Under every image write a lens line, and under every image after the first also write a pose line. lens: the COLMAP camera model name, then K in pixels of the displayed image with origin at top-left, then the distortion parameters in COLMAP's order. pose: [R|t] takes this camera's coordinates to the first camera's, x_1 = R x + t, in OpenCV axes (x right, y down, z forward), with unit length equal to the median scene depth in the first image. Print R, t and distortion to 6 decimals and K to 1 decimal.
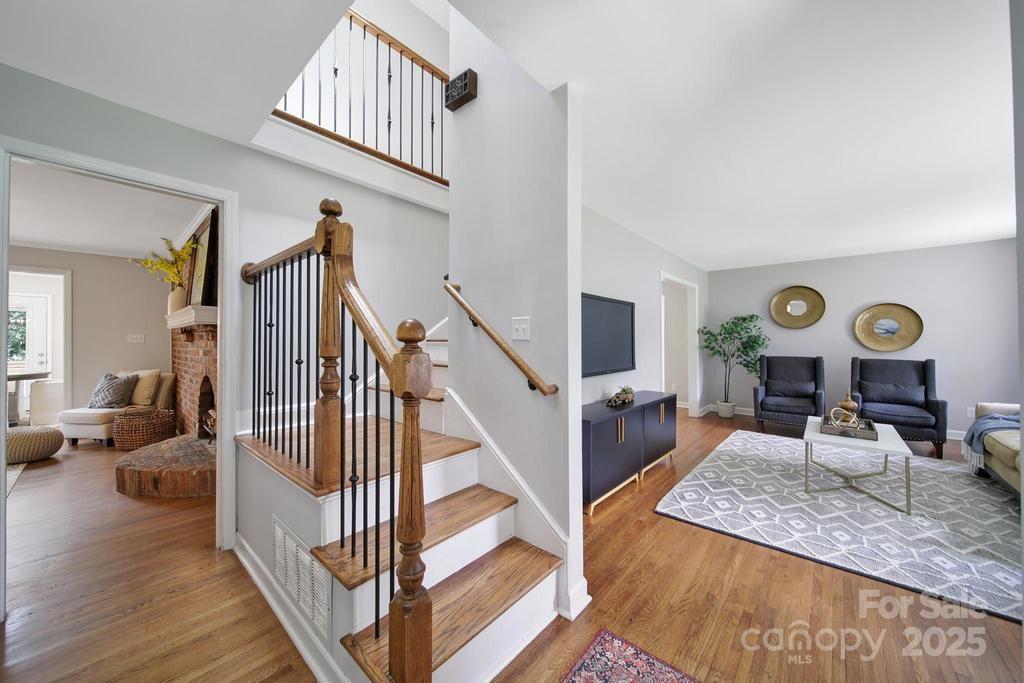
lens RADIAL K [[360.2, 0, 509.4], [0, 360.2, 339.7], [0, 0, 1]] dist [-0.001963, -0.000144]
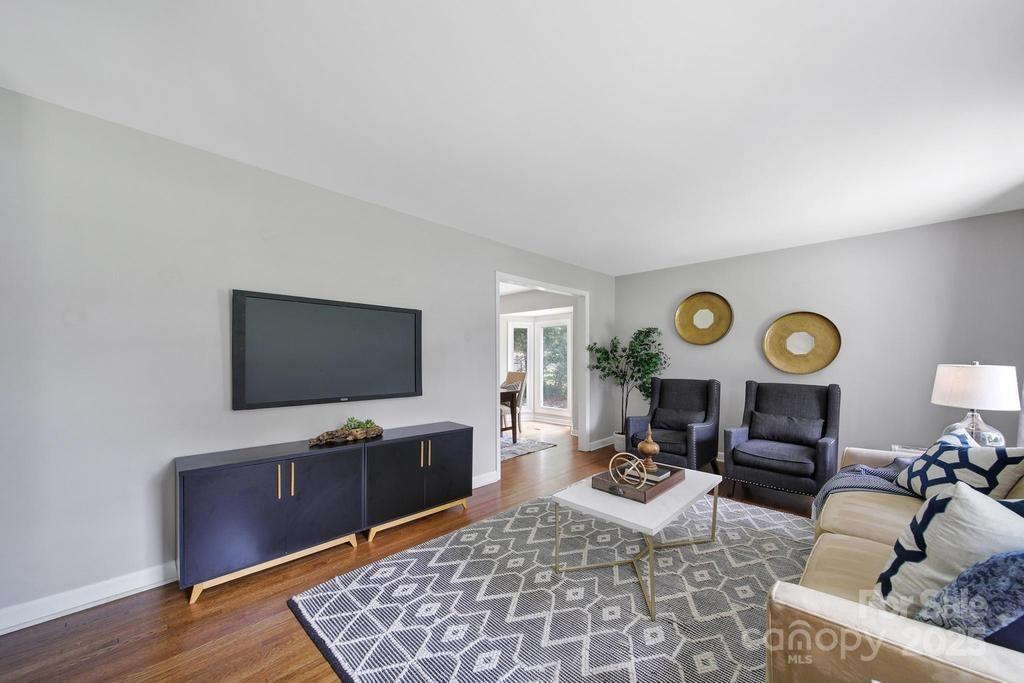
lens RADIAL K [[360.2, 0, 538.2], [0, 360.2, 364.5], [0, 0, 1]] dist [-0.001963, -0.000144]
pose [[0.998157, 0.000003, -0.060686, 0.653420], [0.001141, 0.999822, 0.018819, -0.002572], [0.060675, -0.018854, 0.997979, 0.224969]]
